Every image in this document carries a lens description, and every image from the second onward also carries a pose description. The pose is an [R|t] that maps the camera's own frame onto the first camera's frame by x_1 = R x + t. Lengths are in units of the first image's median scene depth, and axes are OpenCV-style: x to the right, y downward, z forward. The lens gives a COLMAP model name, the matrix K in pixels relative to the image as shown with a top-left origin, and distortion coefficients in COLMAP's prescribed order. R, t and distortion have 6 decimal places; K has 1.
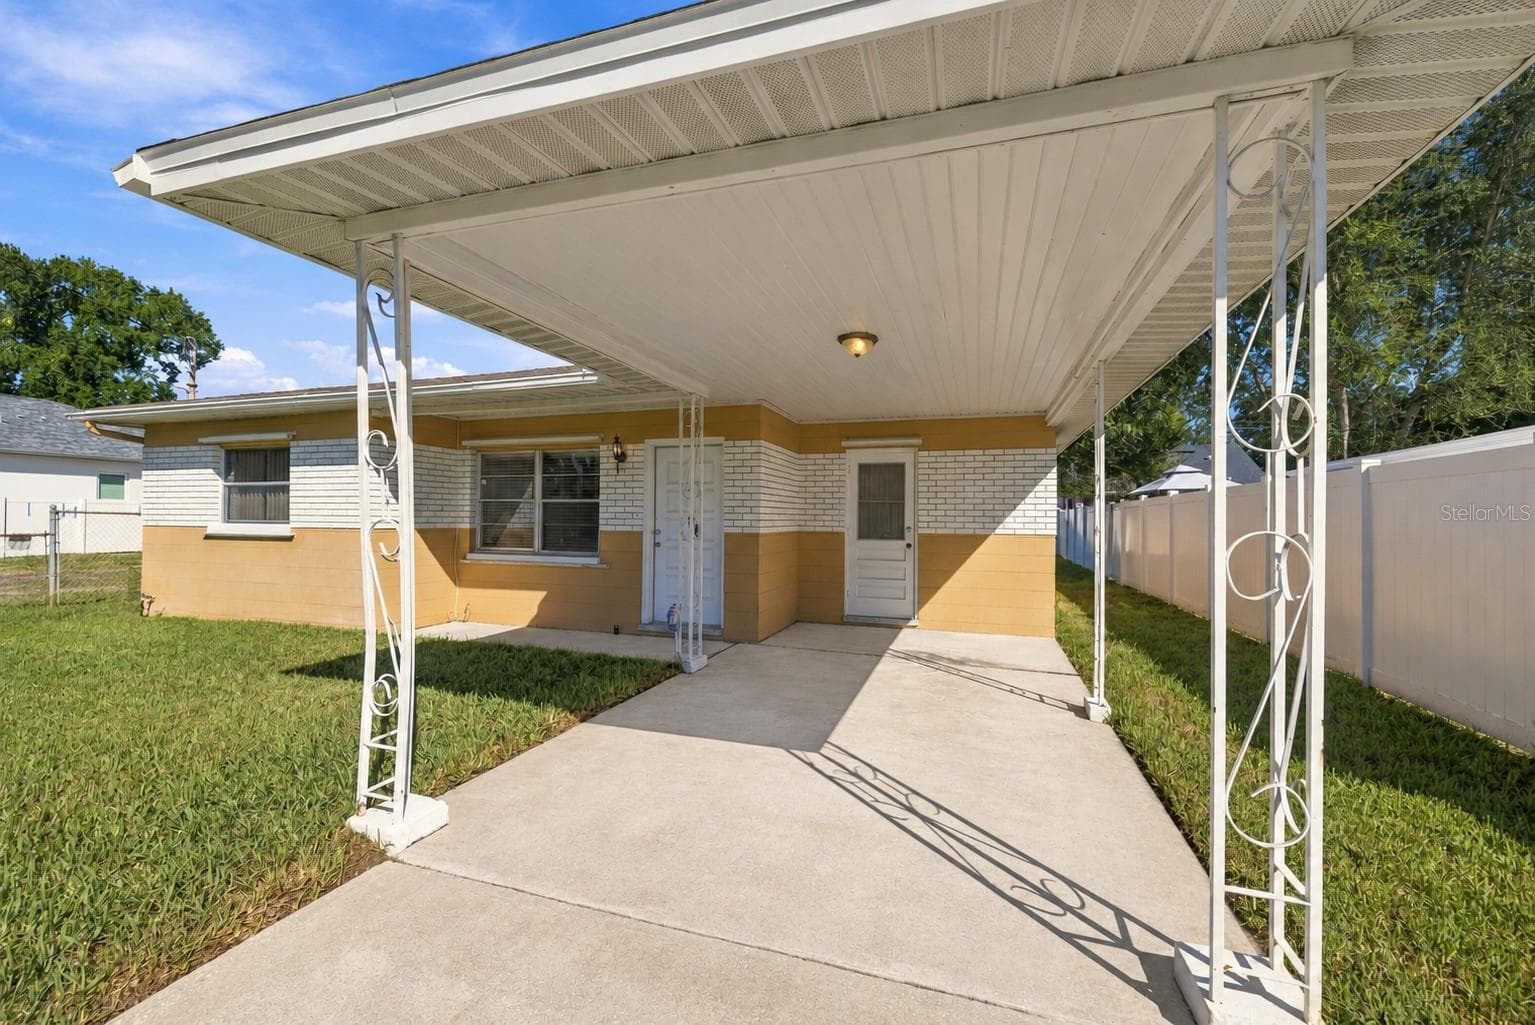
lens RADIAL K [[635.6, 0, 756.6], [0, 635.6, 513.2], [0, 0, 1]] dist [0.000216, -0.000380]
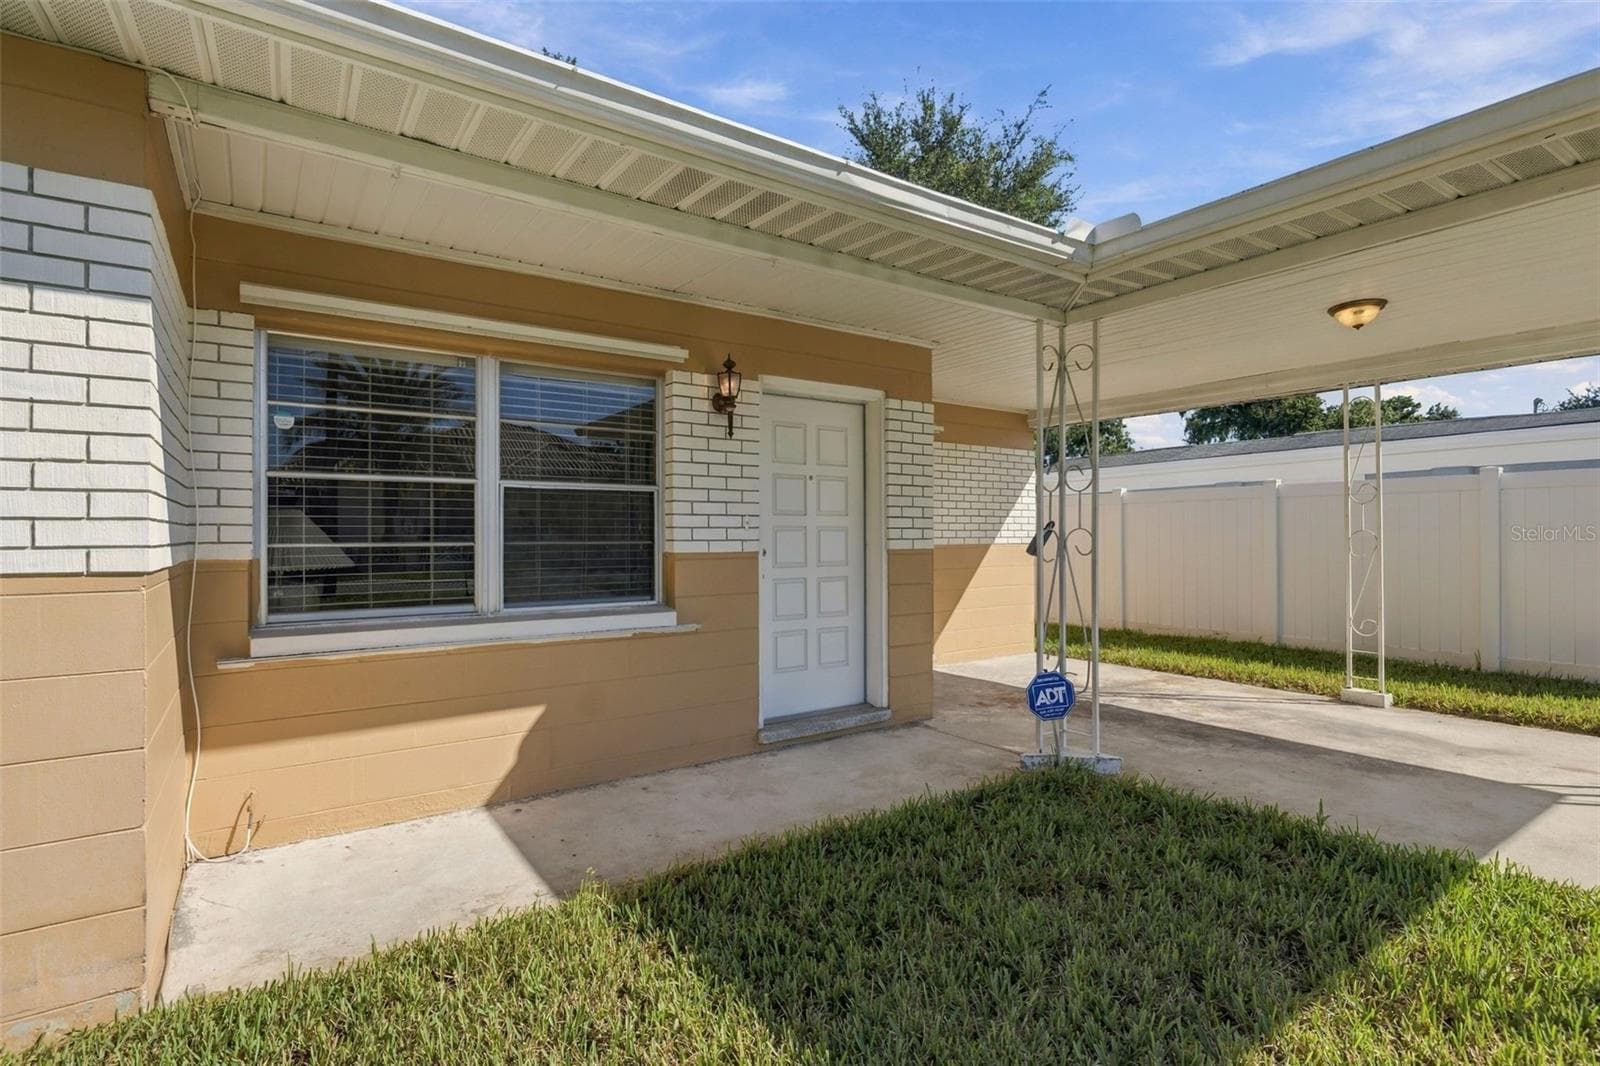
lens RADIAL K [[770.4, 0, 795.5], [0, 770.4, 536.9], [0, 0, 1]] dist [0.002486, 0.000287]
pose [[0.591501, -0.013619, 0.806189, -0.626220], [0.002236, 0.999881, 0.015251, 0.006670], [-0.806301, -0.007219, 0.591461, 0.568234]]
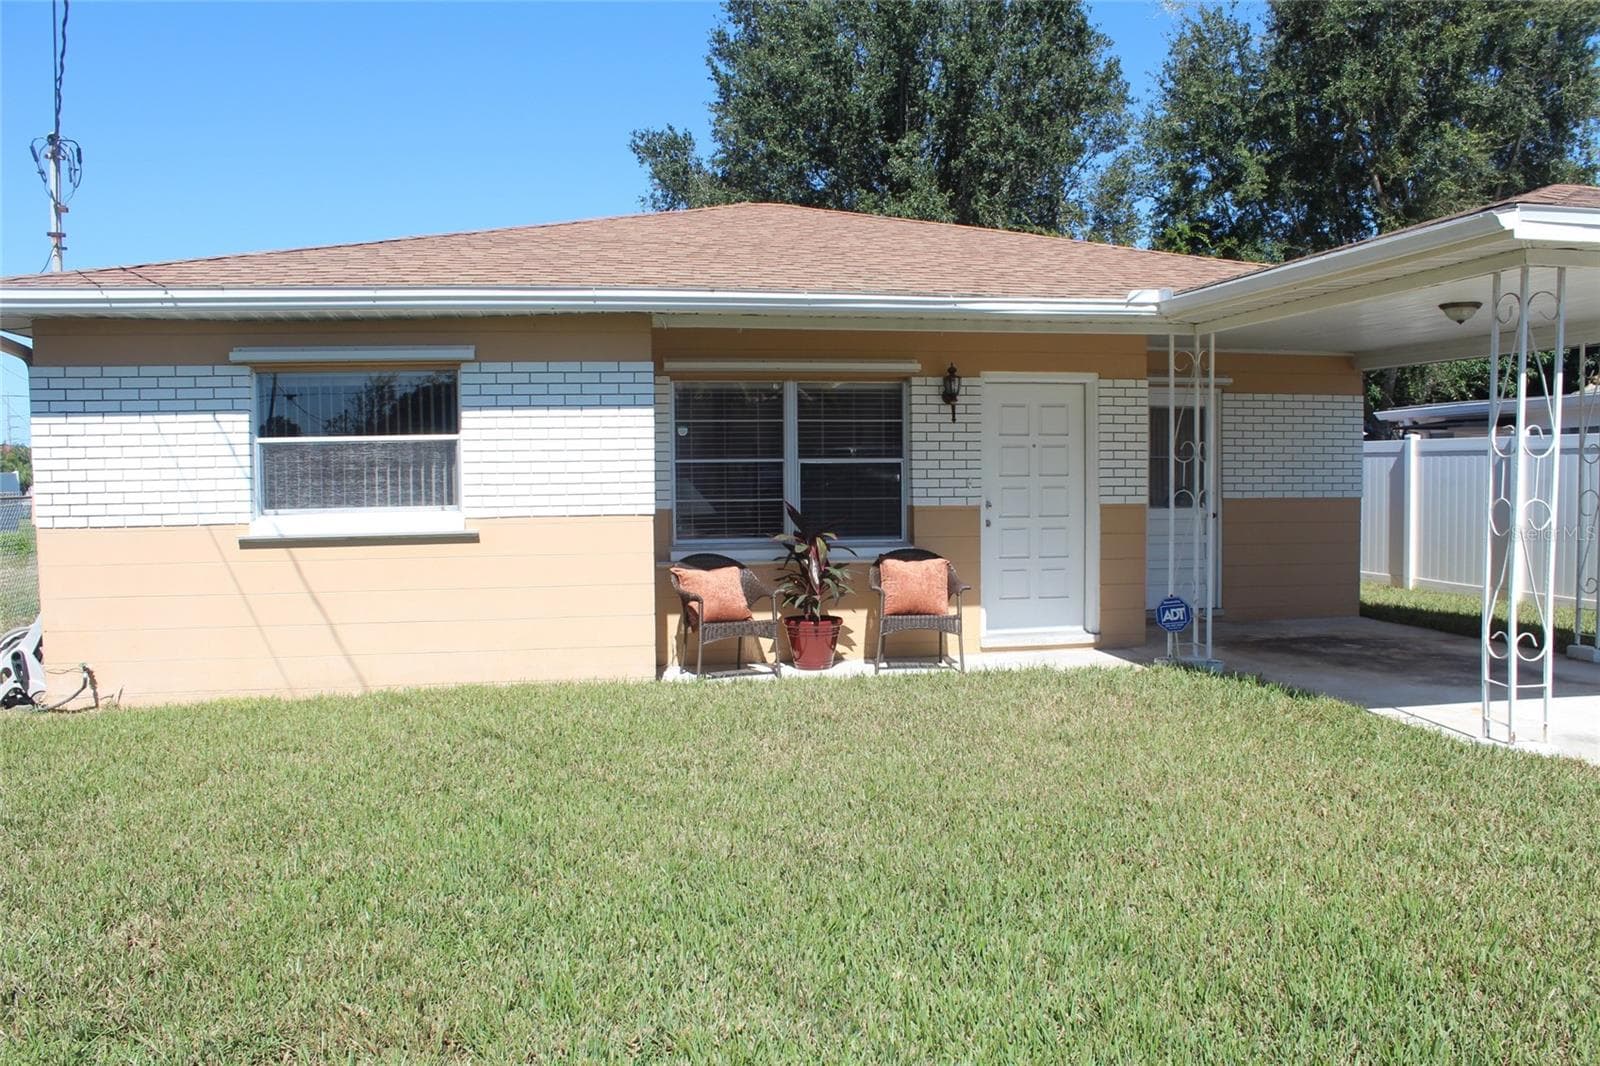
lens RADIAL K [[1328.2, 0, 804.9], [0, 1328.2, 559.9], [0, 0, 1]] dist [-0.142551, 0.025487]
pose [[0.866861, -0.050177, 0.496018, -0.995993], [0.012986, 0.996857, 0.078148, -0.025418], [-0.498380, -0.061302, 0.864789, -0.141813]]
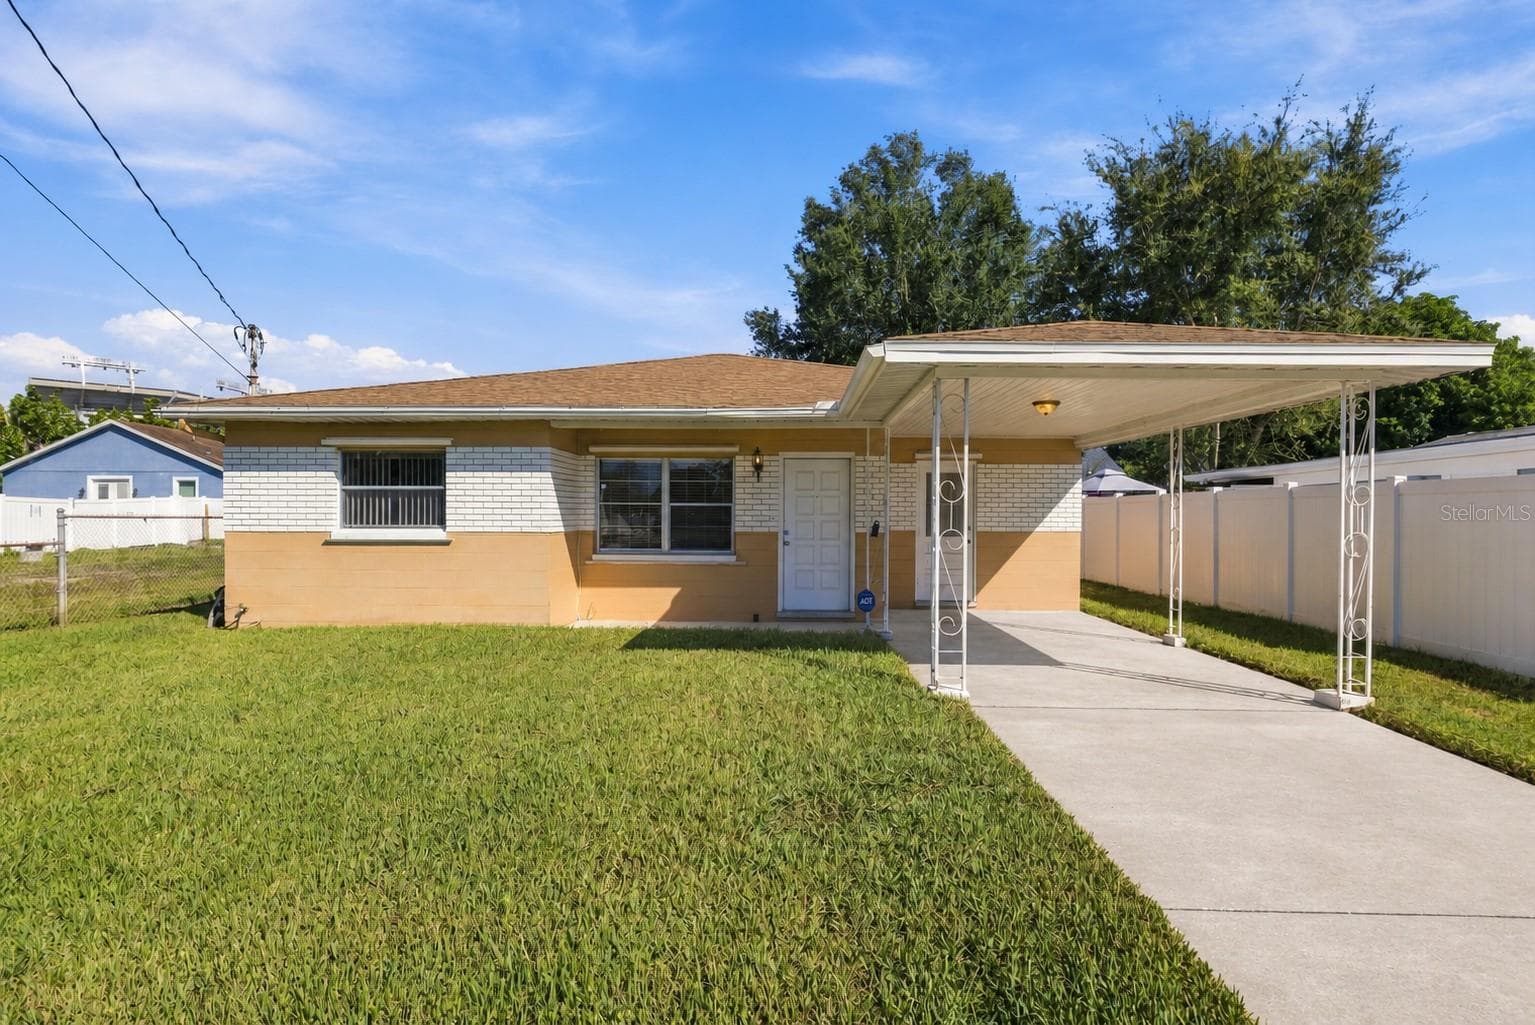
lens RADIAL K [[804.5, 0, 759.6], [0, 804.5, 505.7], [0, 0, 1]] dist [0.011770, -0.000467]
pose [[0.956718, -0.001330, 0.291014, -0.596376], [0.000647, 0.999997, 0.002444, -0.020883], [-0.291016, -0.002150, 0.956716, -0.359333]]
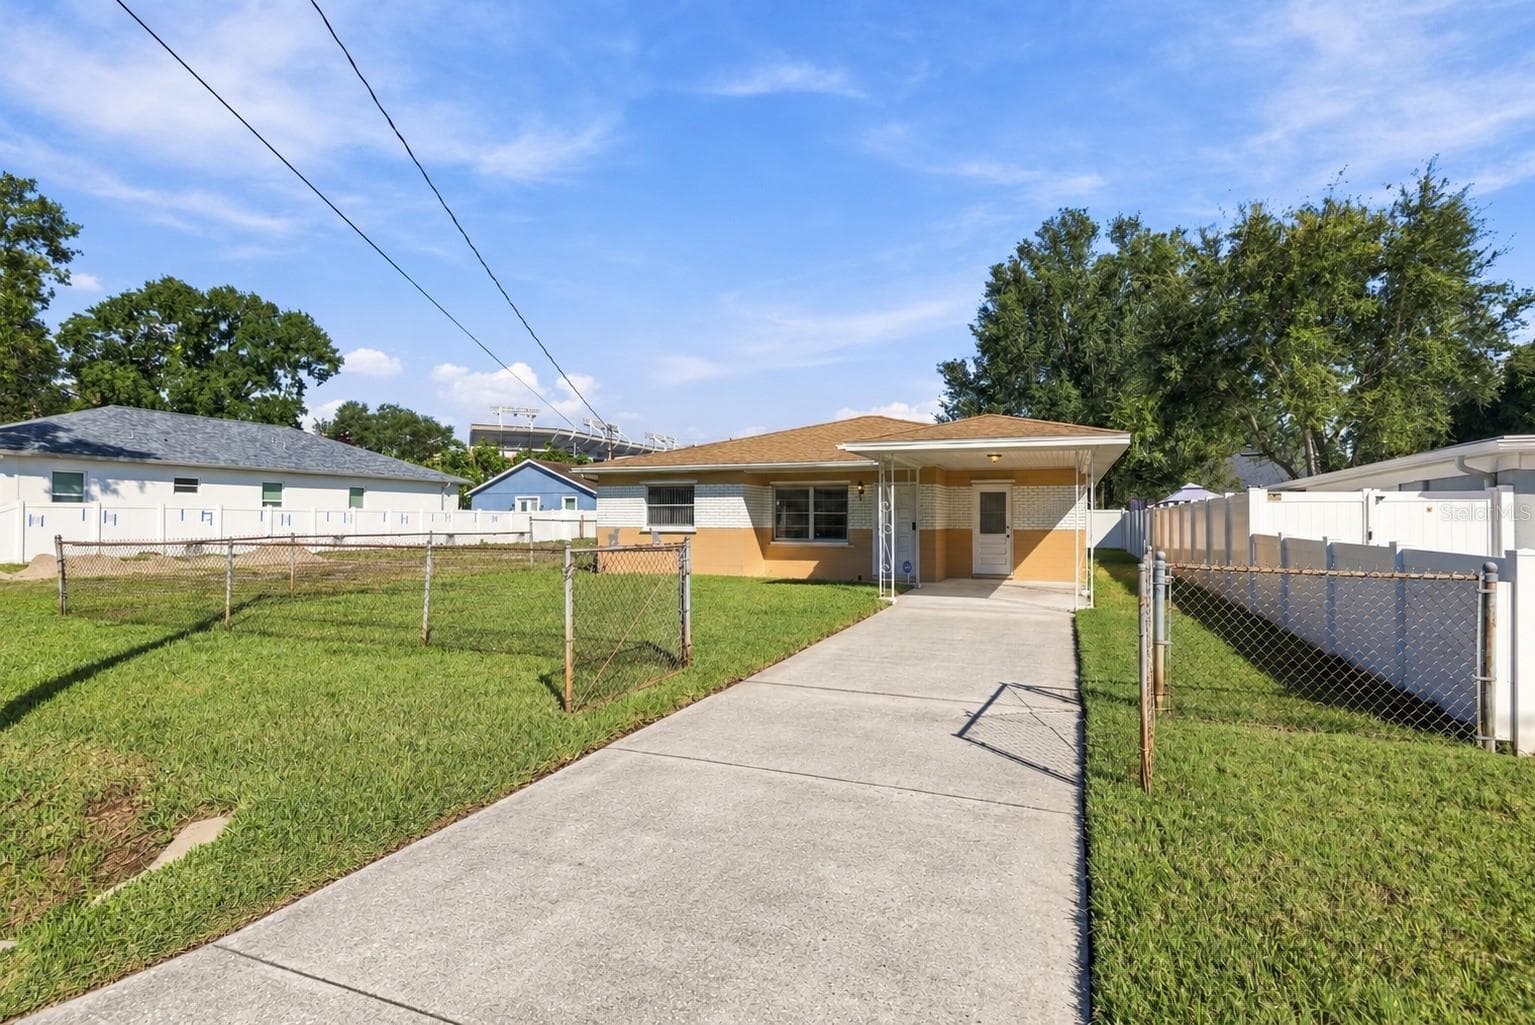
lens RADIAL K [[739.1, 0, 769.1], [0, 739.1, 517.2], [0, 0, 1]] dist [0.002486, 0.000287]
pose [[0.998773, -0.004418, -0.049326, -0.363989], [0.004673, 0.999976, 0.005057, -0.019524], [0.049302, -0.005281, 0.998770, -1.235112]]
